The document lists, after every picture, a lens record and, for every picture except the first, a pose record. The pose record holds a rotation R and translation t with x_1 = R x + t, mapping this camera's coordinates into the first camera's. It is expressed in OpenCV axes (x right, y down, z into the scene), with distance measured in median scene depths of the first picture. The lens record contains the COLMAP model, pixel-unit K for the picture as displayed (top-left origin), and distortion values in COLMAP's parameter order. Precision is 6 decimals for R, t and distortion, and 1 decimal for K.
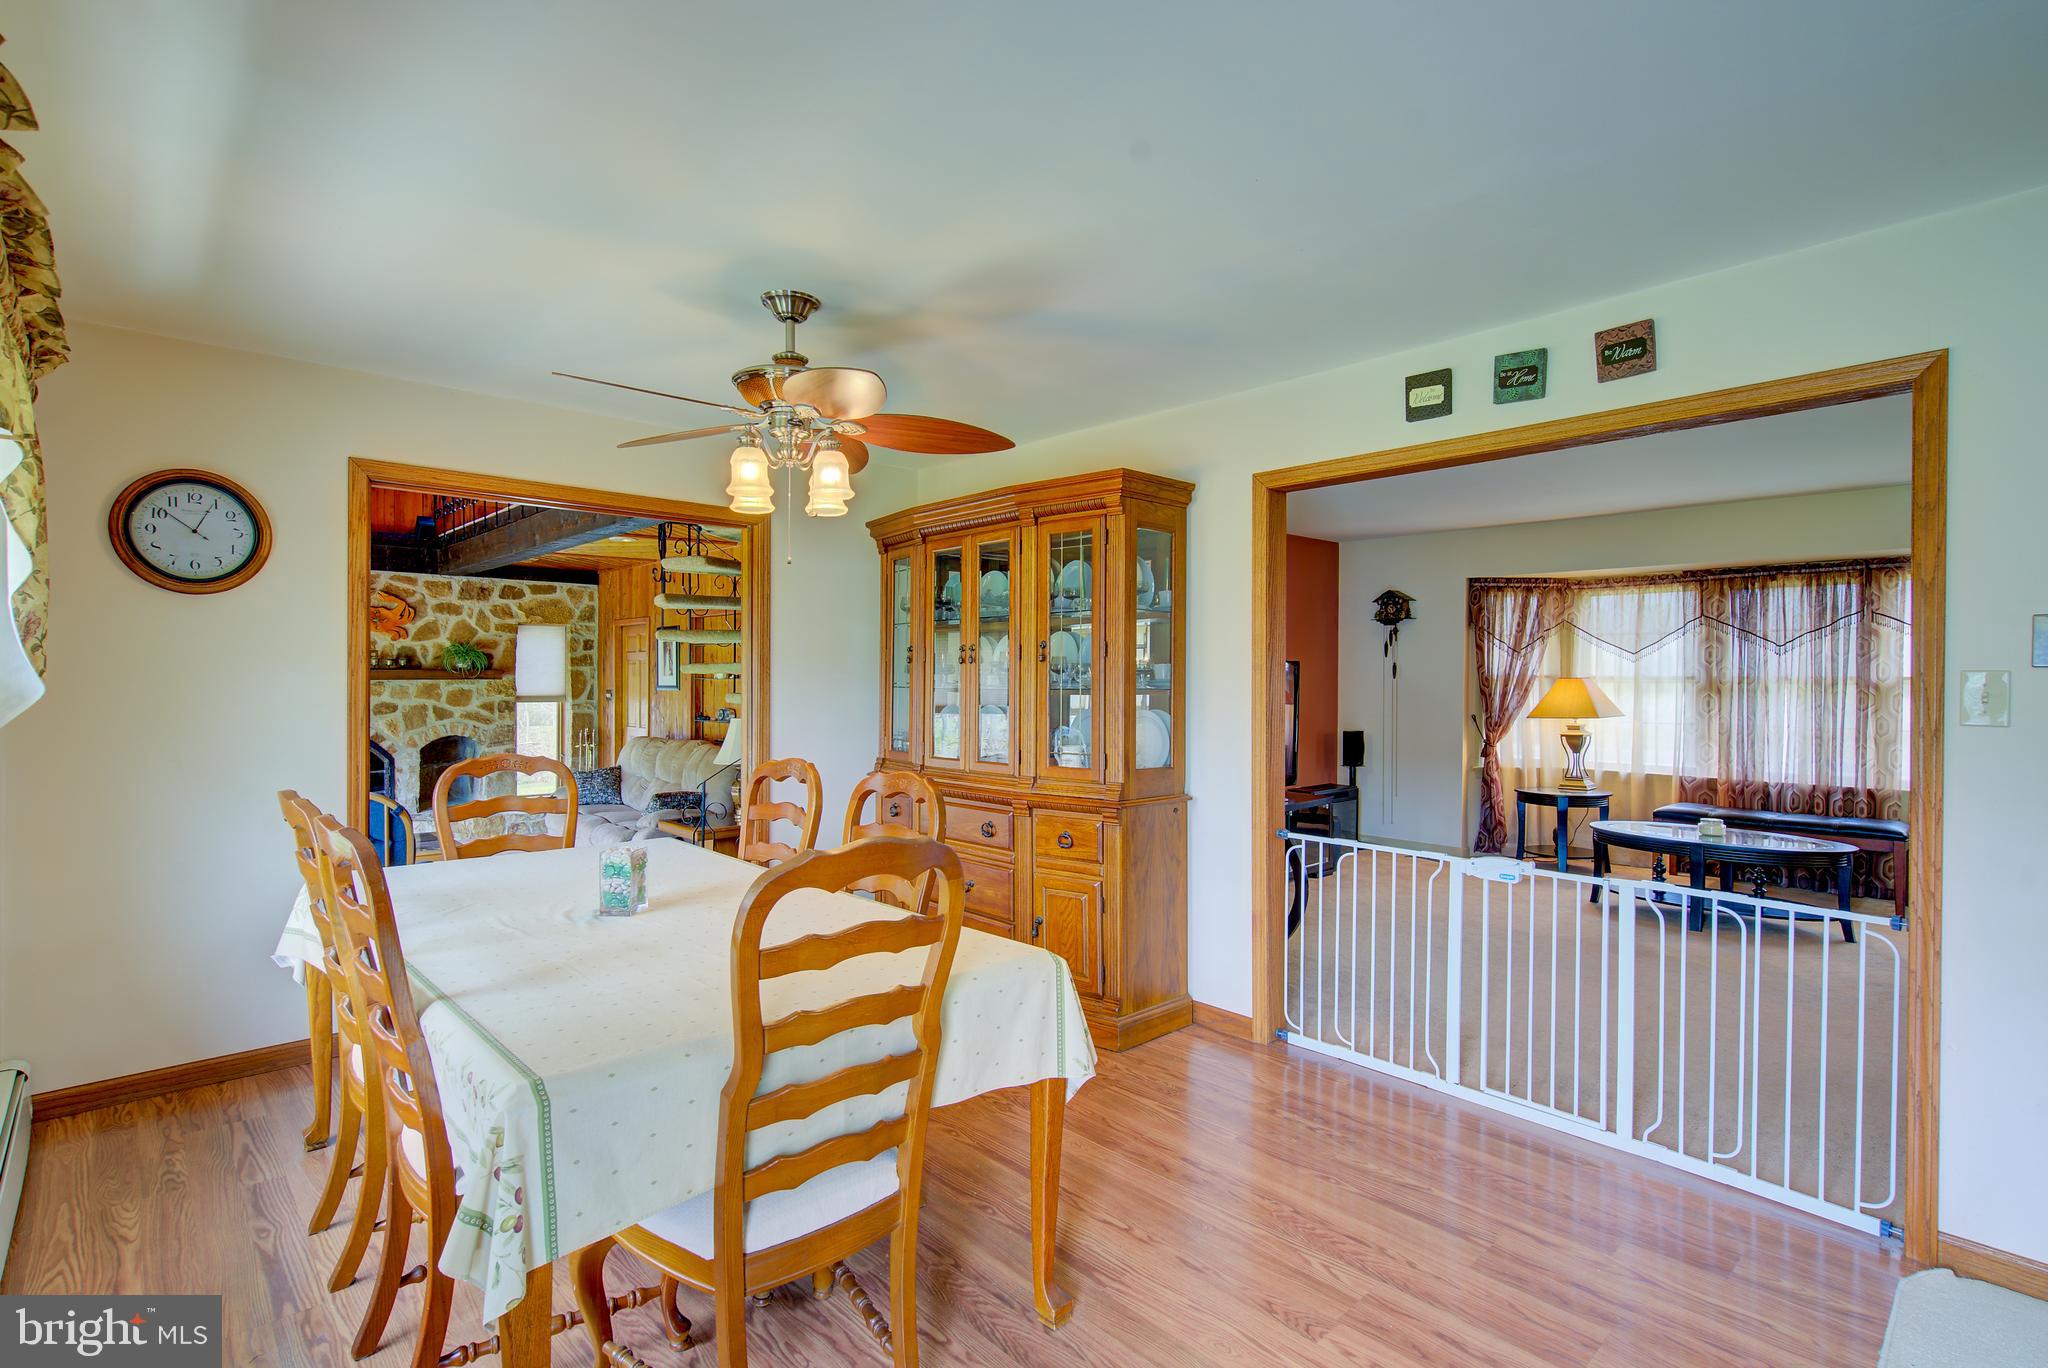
lens RADIAL K [[978.4, 0, 1024.0], [0, 978.4, 684.0], [0, 0, 1]] dist [-0.001347, -0.000797]
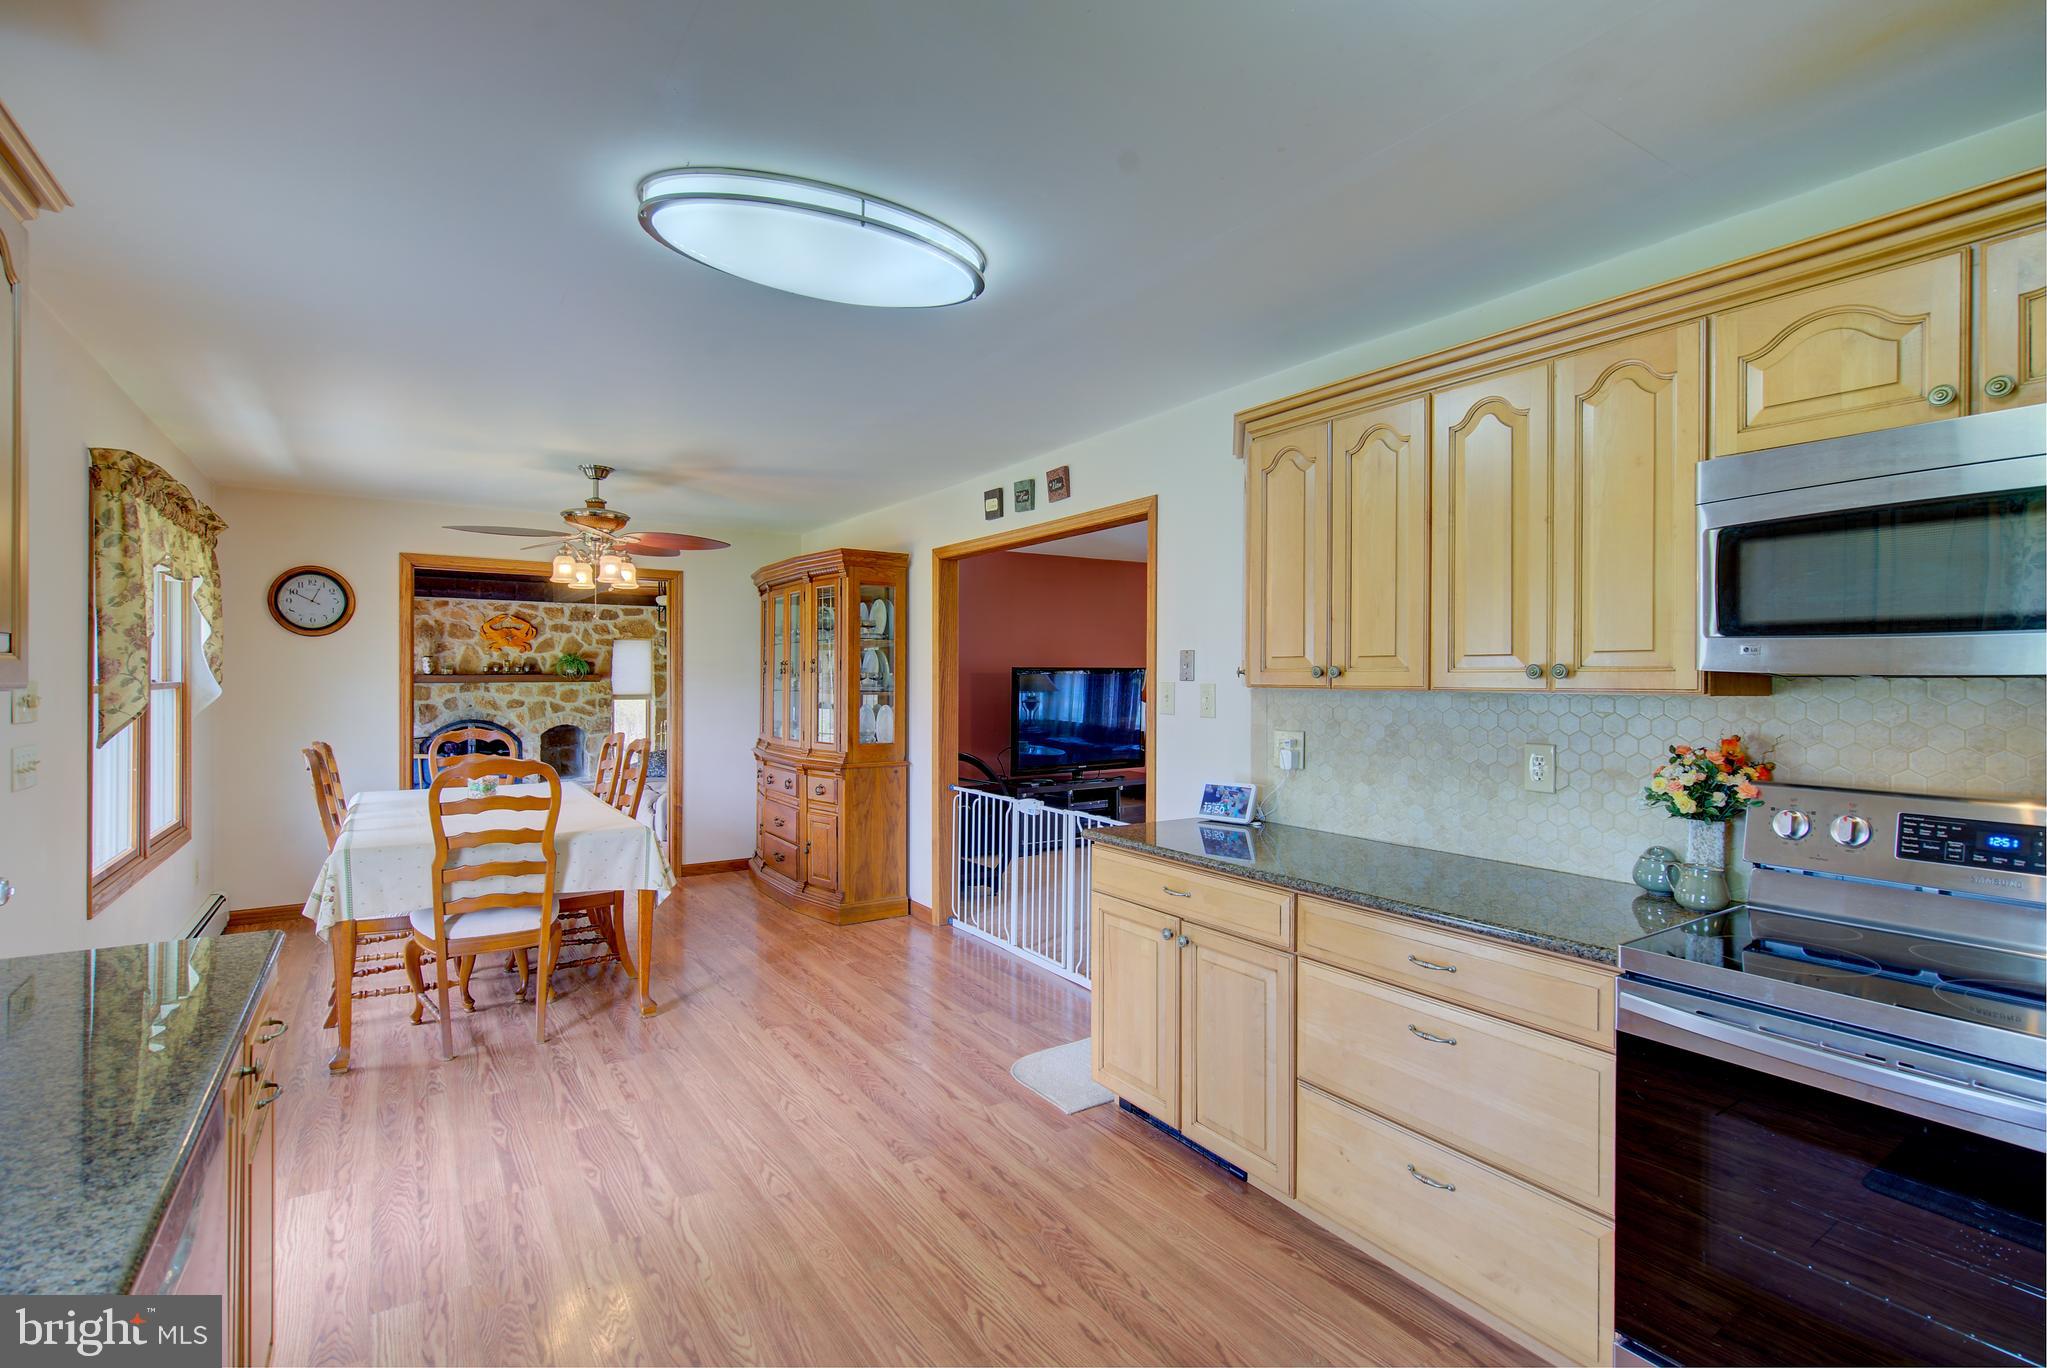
lens RADIAL K [[955.3, 0, 1024.5], [0, 955.3, 679.4], [0, 0, 1]] dist [0.001867, -0.000644]
pose [[0.986577, -0.000532, -0.163294, 0.474699], [-0.000204, 0.999990, -0.004491, -0.004834], [0.163295, 0.004464, 0.986567, -0.333690]]
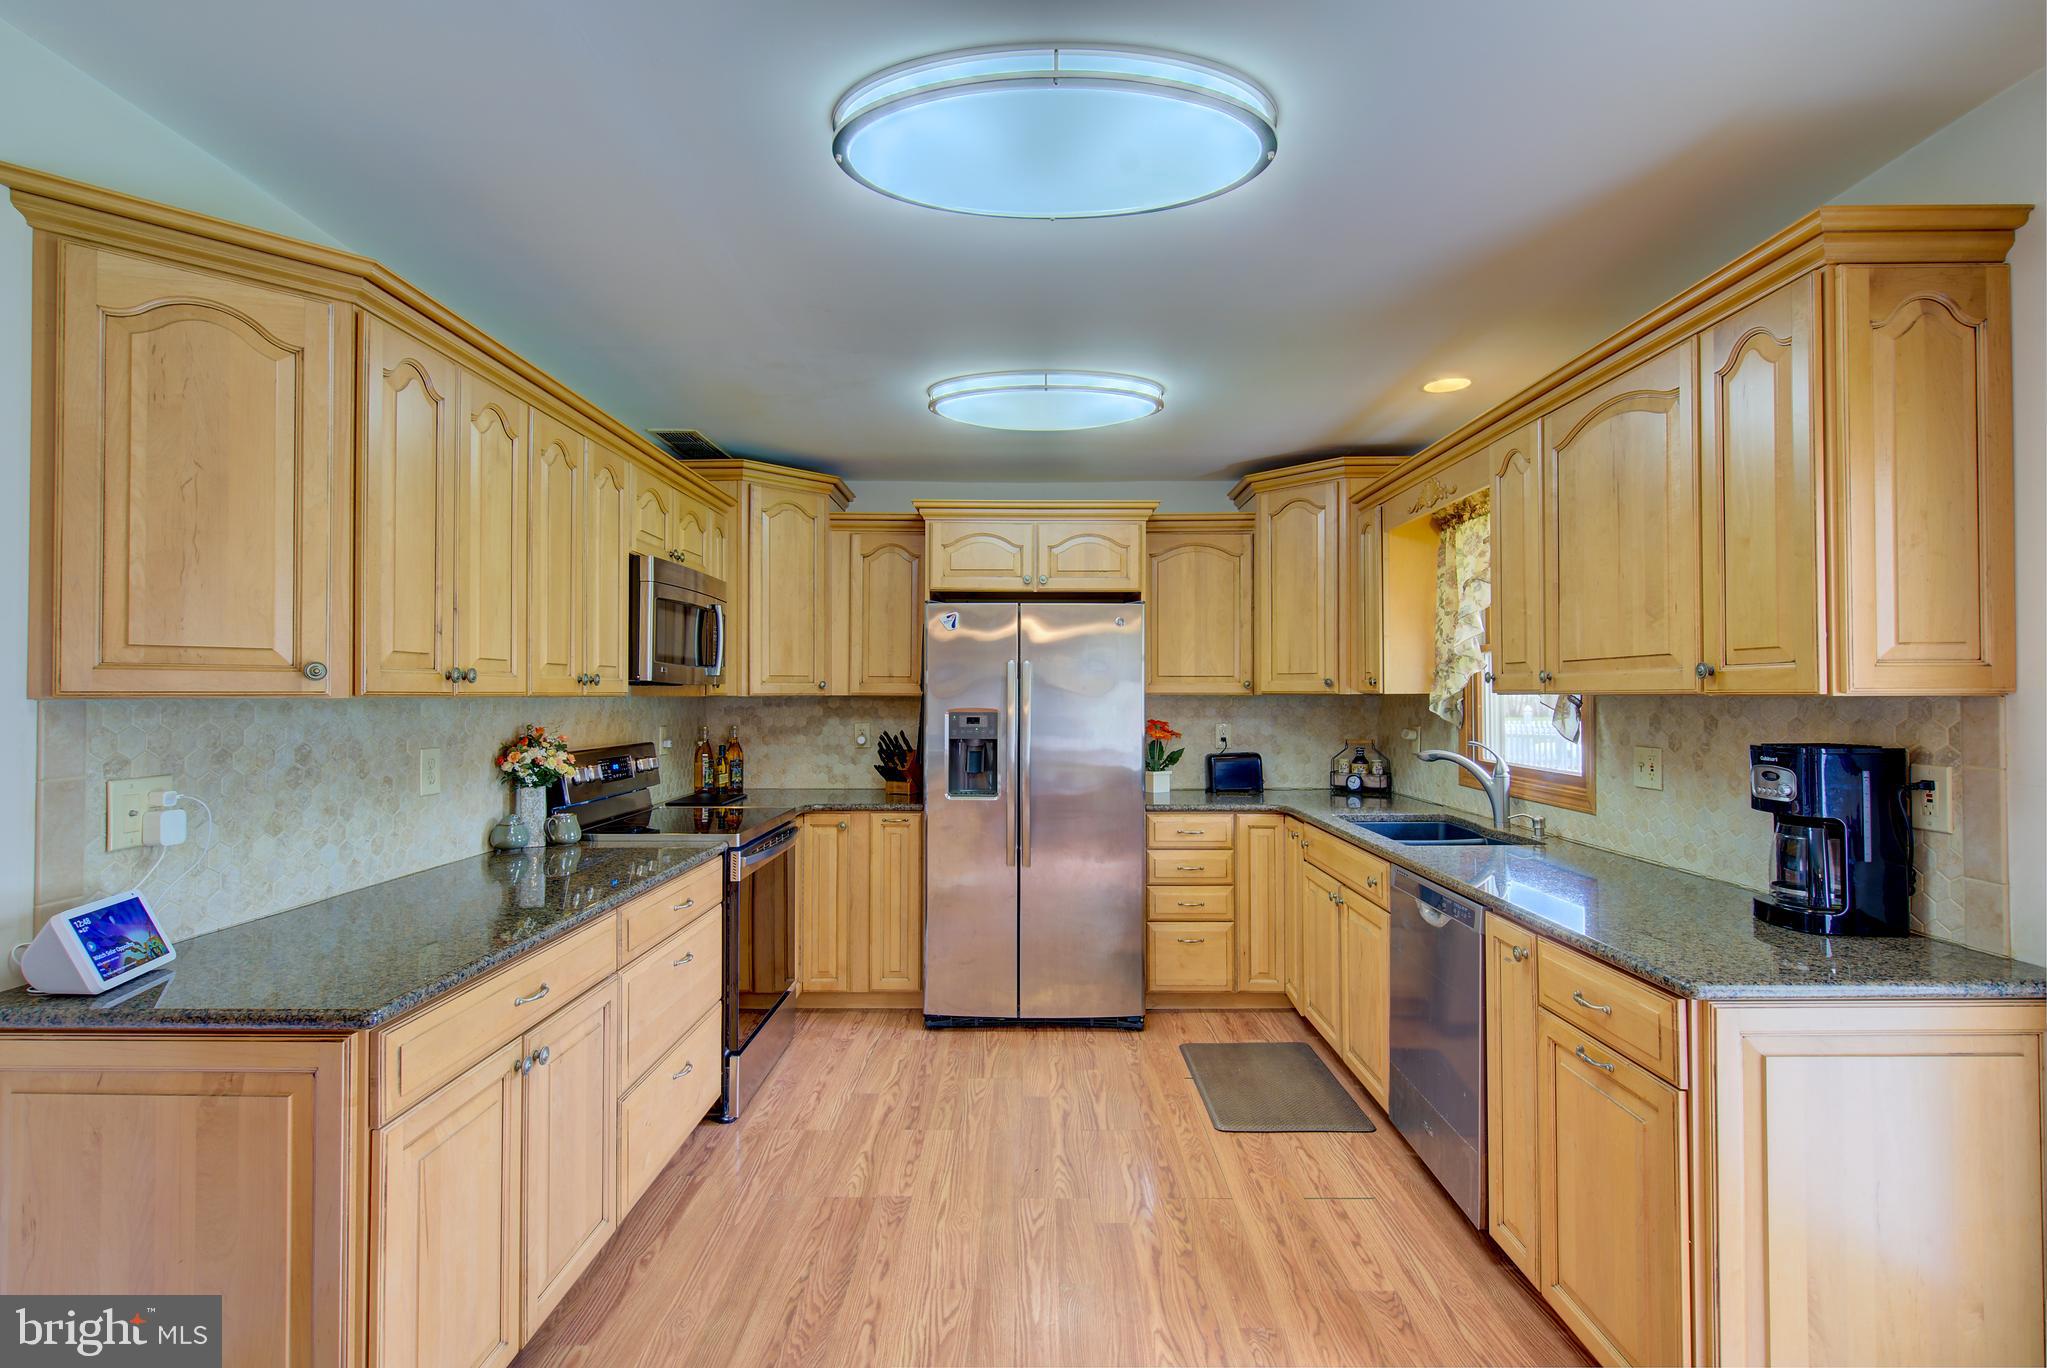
lens RADIAL K [[955.3, 0, 1024.5], [0, 955.3, 679.4], [0, 0, 1]] dist [0.001867, -0.000644]
pose [[-0.727558, 0.002476, 0.686042, 0.045729], [0.000277, 0.999994, -0.003316, -0.008234], [-0.686046, -0.002222, -0.727555, 0.408199]]
